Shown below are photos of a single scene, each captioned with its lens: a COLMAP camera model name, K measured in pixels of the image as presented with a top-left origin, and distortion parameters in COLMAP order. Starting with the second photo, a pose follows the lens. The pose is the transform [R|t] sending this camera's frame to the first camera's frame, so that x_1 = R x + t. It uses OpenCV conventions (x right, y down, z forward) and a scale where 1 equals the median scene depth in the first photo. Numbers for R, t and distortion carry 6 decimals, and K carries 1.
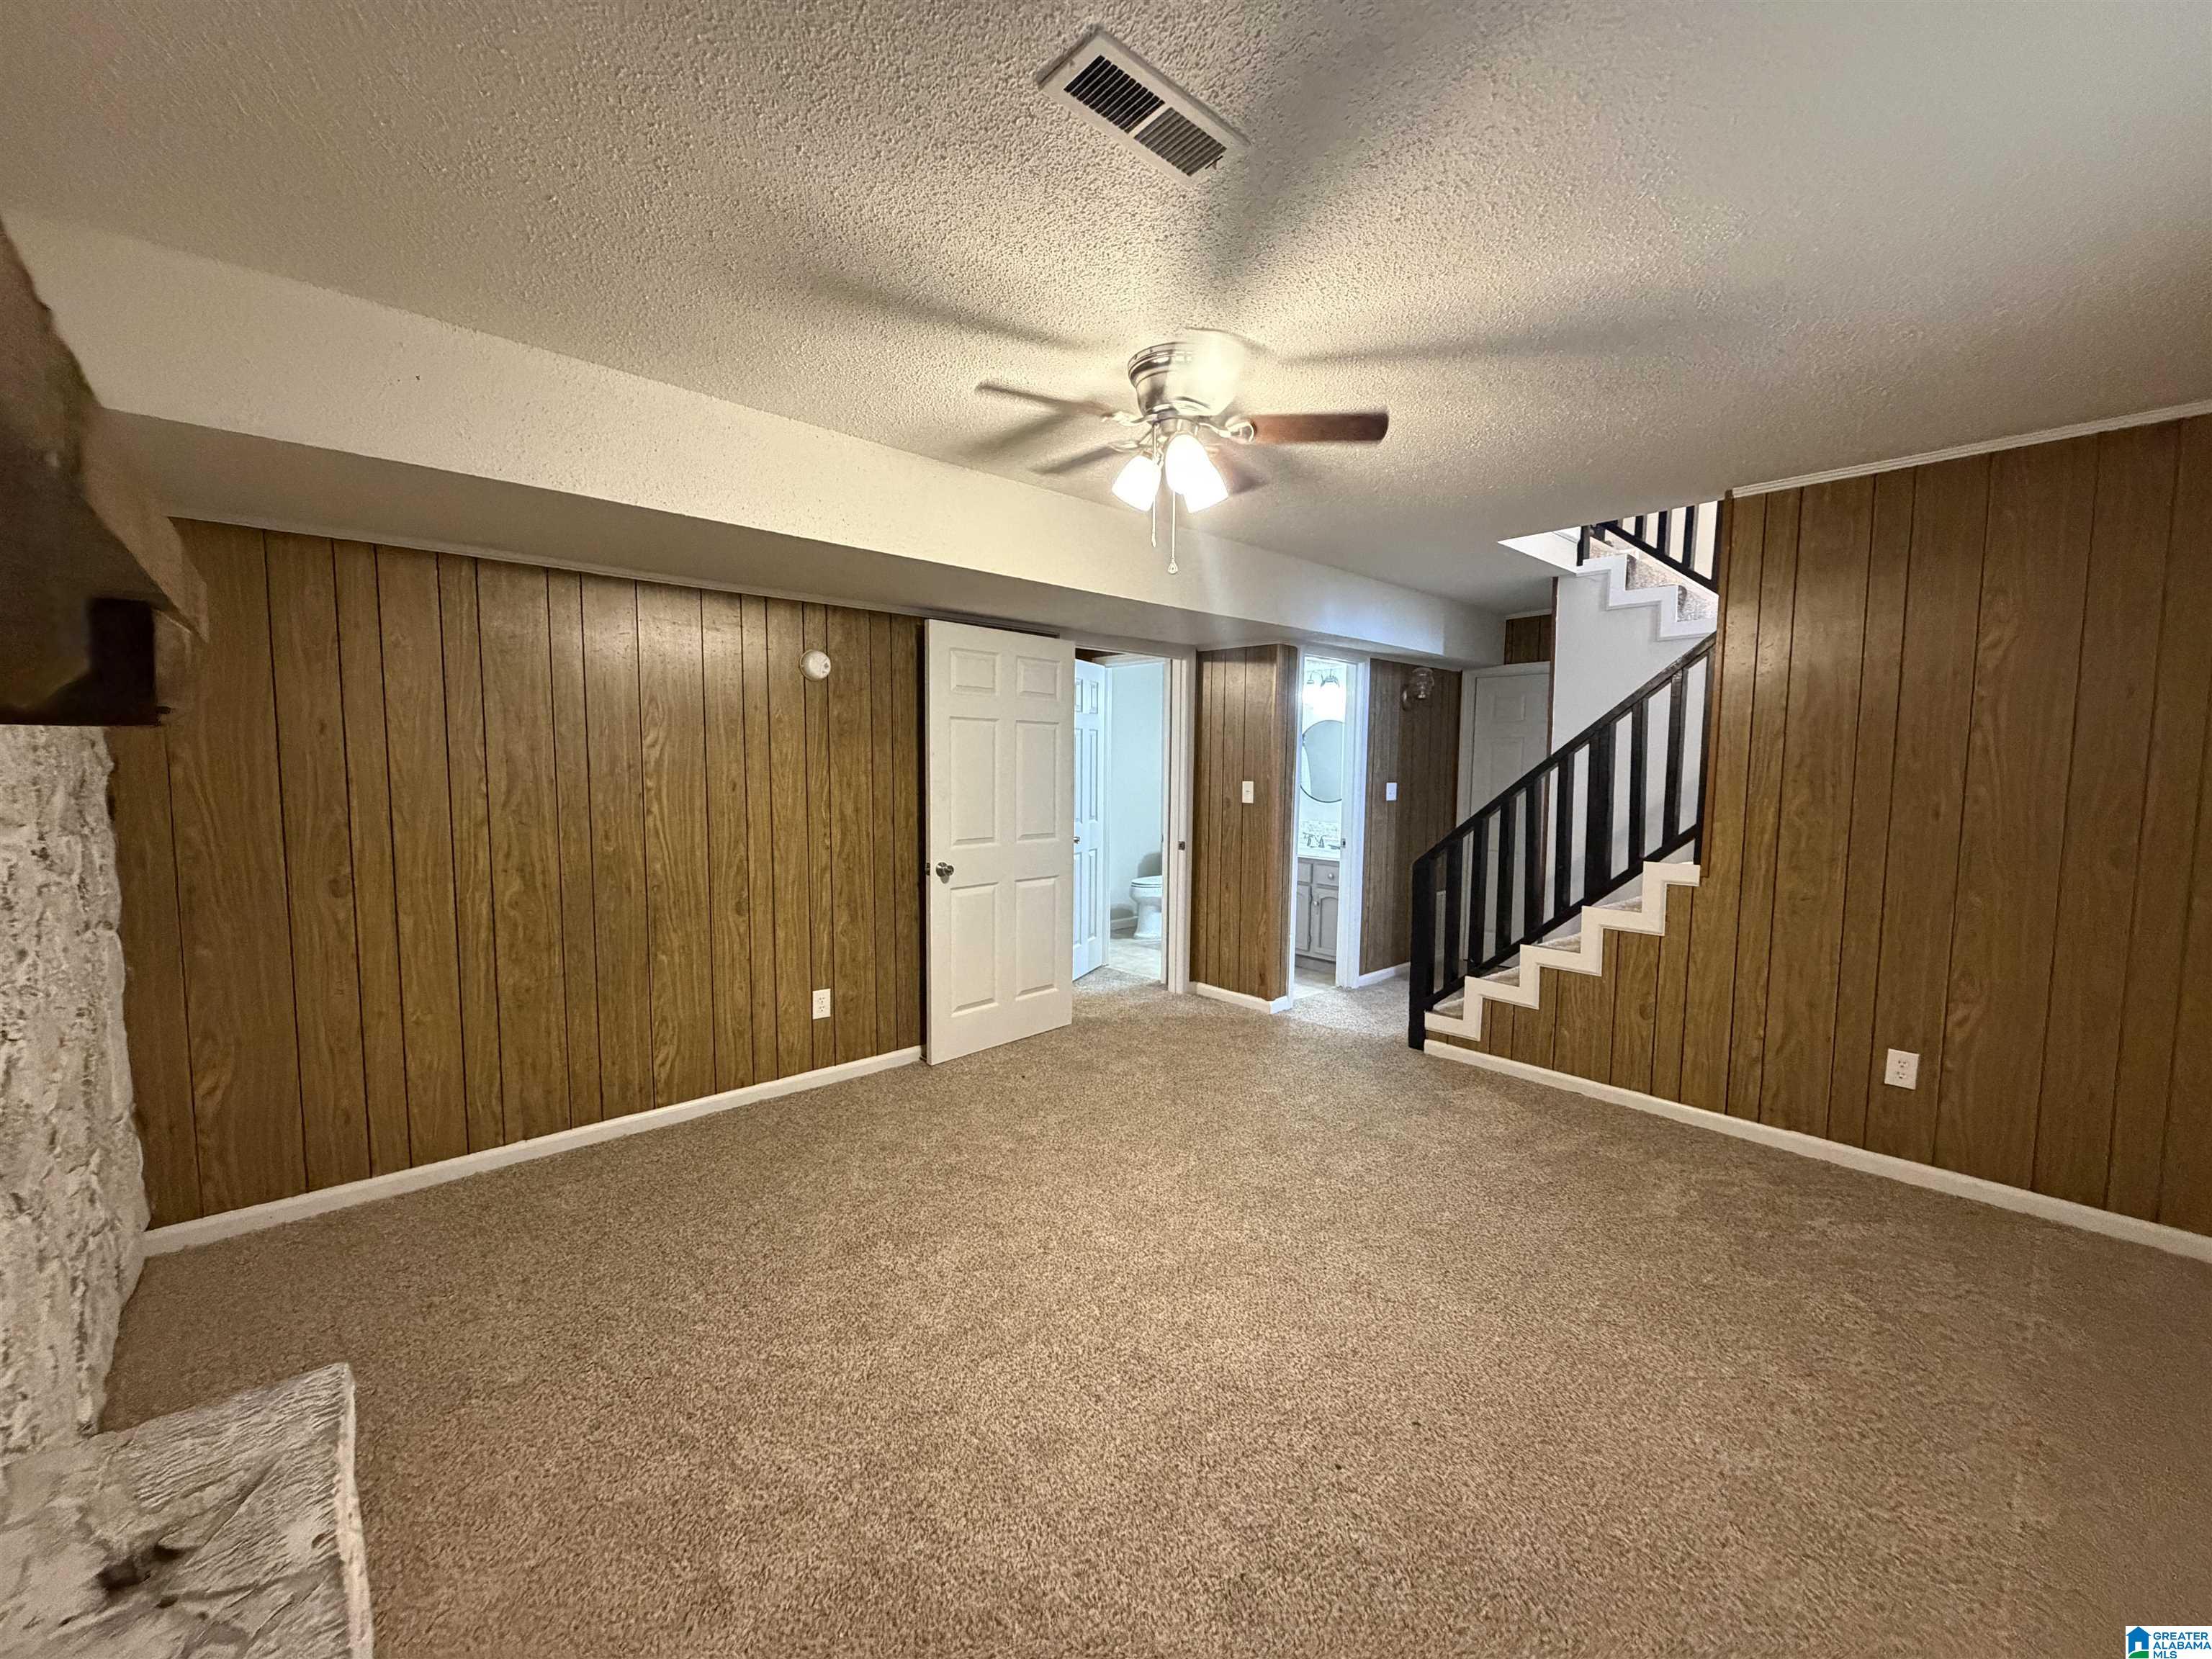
lens RADIAL K [[880.2, 0, 1102.4], [0, 880.2, 832.6], [0, 0, 1]] dist [-0.001128, 0.000565]
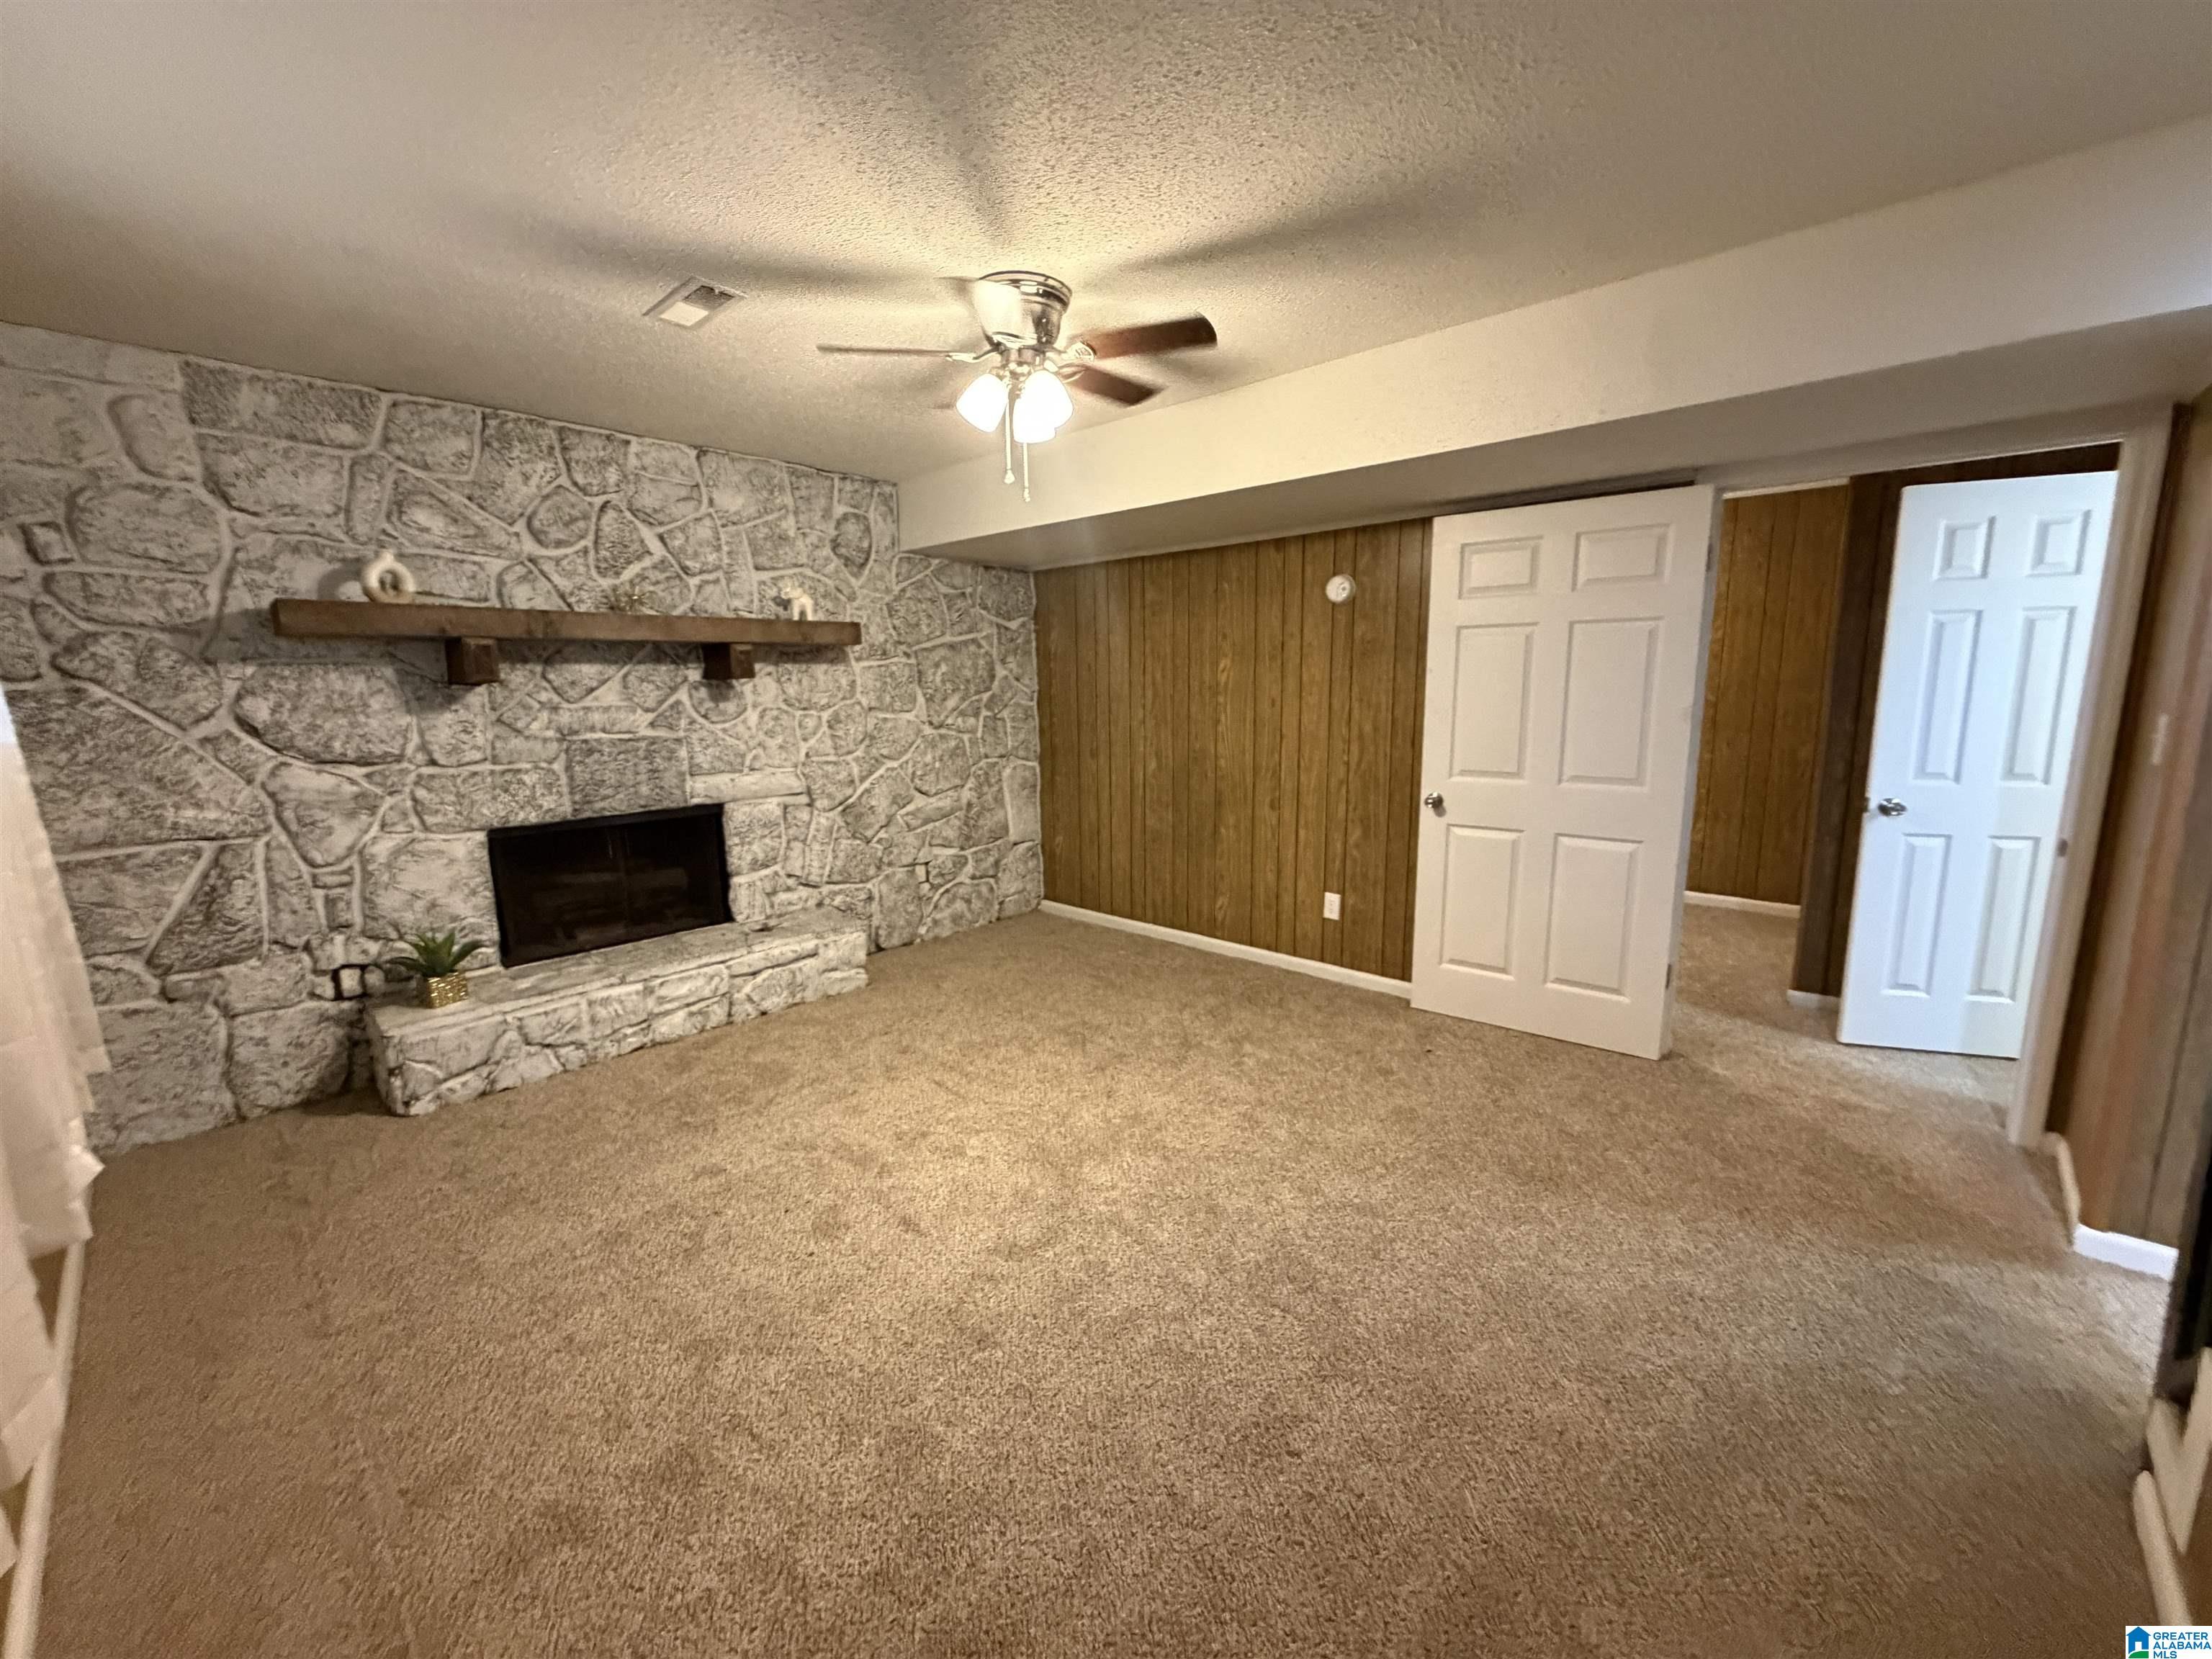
lens RADIAL K [[880.2, 0, 1103.0], [0, 880.2, 828.1], [0, 0, 1]] dist [-0.001128, 0.000565]
pose [[0.080447, 0.152584, -0.985011, 0.746154], [-0.065614, 0.986881, 0.147515, -0.044629], [0.994597, 0.052764, 0.089403, 0.639925]]
